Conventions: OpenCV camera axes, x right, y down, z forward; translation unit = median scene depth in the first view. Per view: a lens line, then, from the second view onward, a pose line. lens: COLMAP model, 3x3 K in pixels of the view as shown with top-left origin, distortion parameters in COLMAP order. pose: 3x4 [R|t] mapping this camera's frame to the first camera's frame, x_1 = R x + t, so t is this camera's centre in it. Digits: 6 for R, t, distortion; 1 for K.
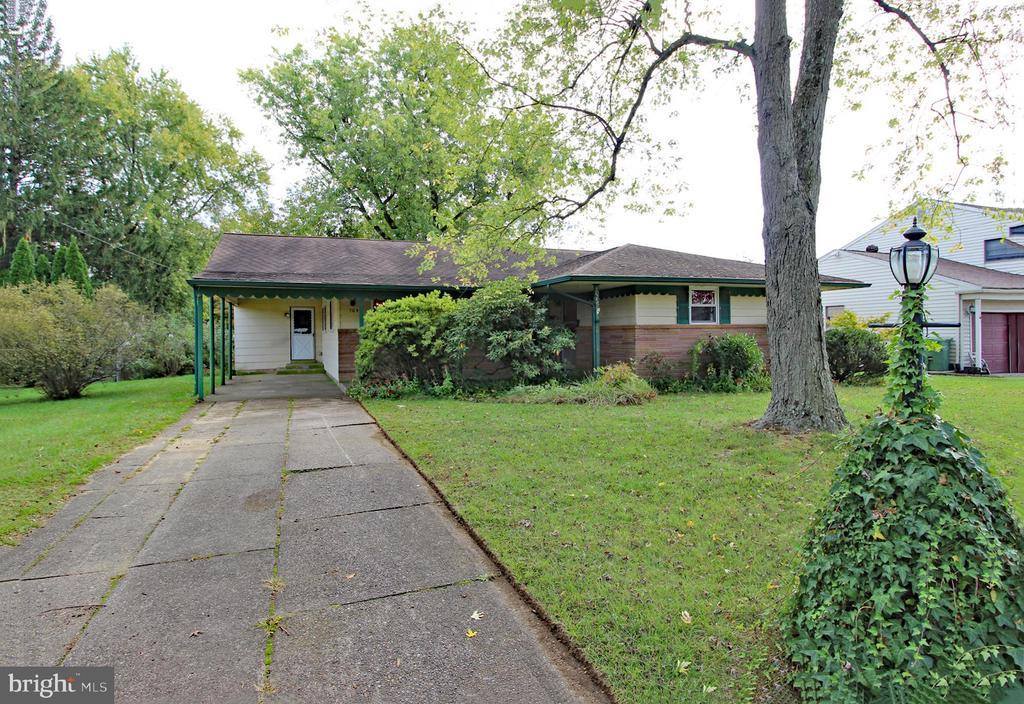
lens RADIAL K [[568.3, 0, 512.2], [0, 568.3, 335.5], [0, 0, 1]] dist [-0.001983, -0.000827]
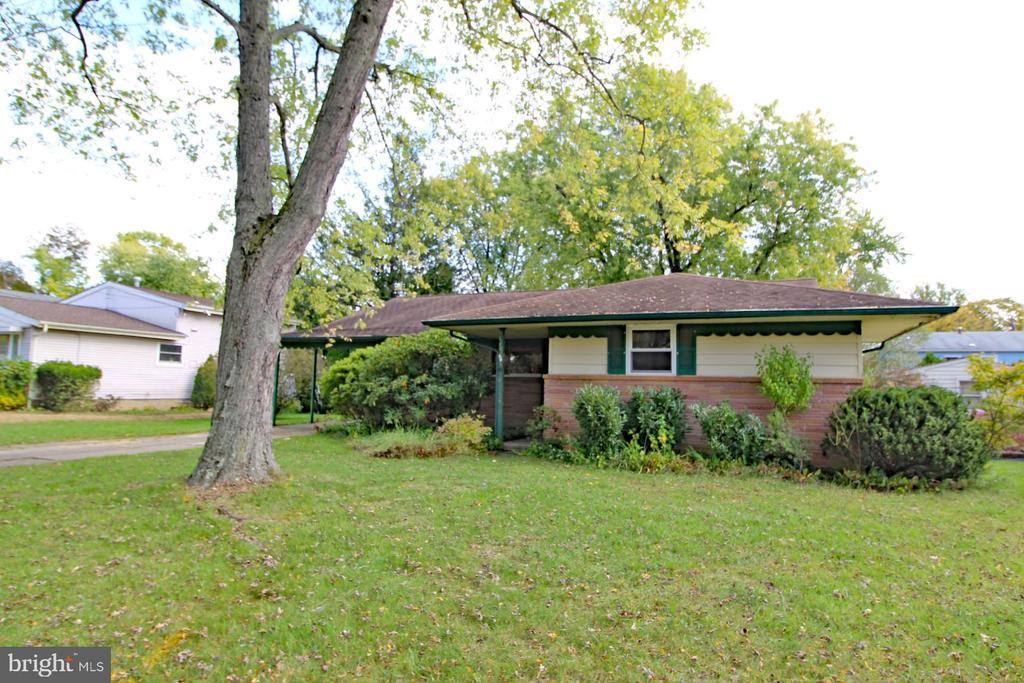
lens RADIAL K [[617.1, 0, 513.0], [0, 617.1, 325.5], [0, 0, 1]] dist [0.008770, 0.000057]
pose [[0.716164, -0.042358, -0.696645, 0.794381], [-0.031332, 0.995199, -0.092720, -0.004165], [0.697228, 0.088230, 0.711399, 0.295469]]
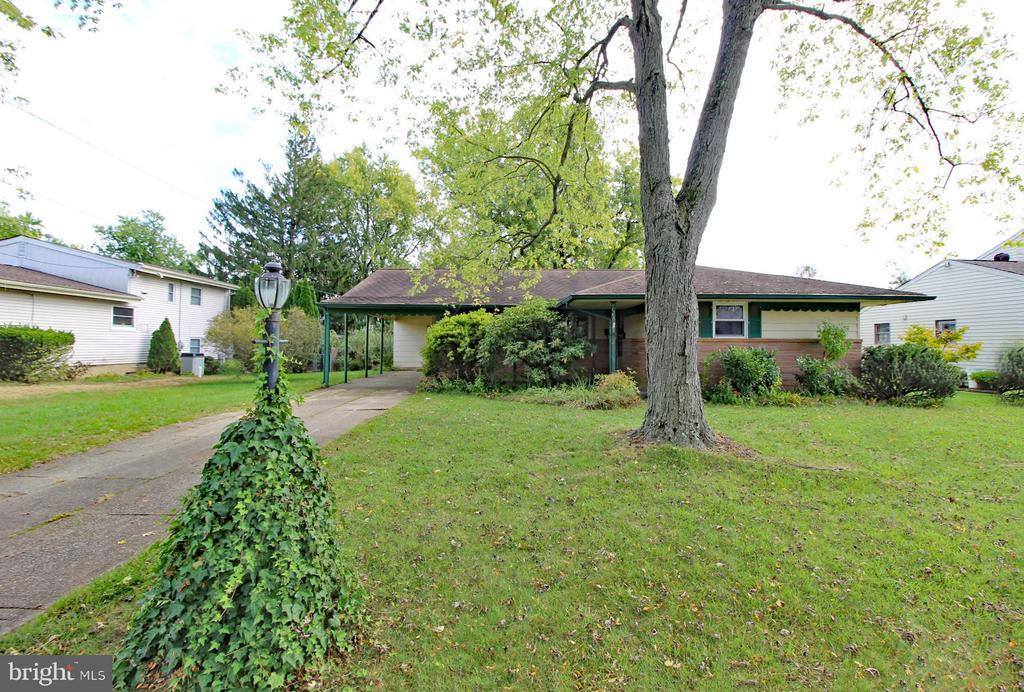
lens RADIAL K [[475.0, 0, 510.6], [0, 475.0, 333.9], [0, 0, 1]] dist [-0.015331, -0.000892]
pose [[0.933583, 0.009303, -0.358240, 0.278735], [-0.017334, 0.999665, -0.019213, -0.003905], [0.357942, 0.024146, 0.933432, 0.042532]]
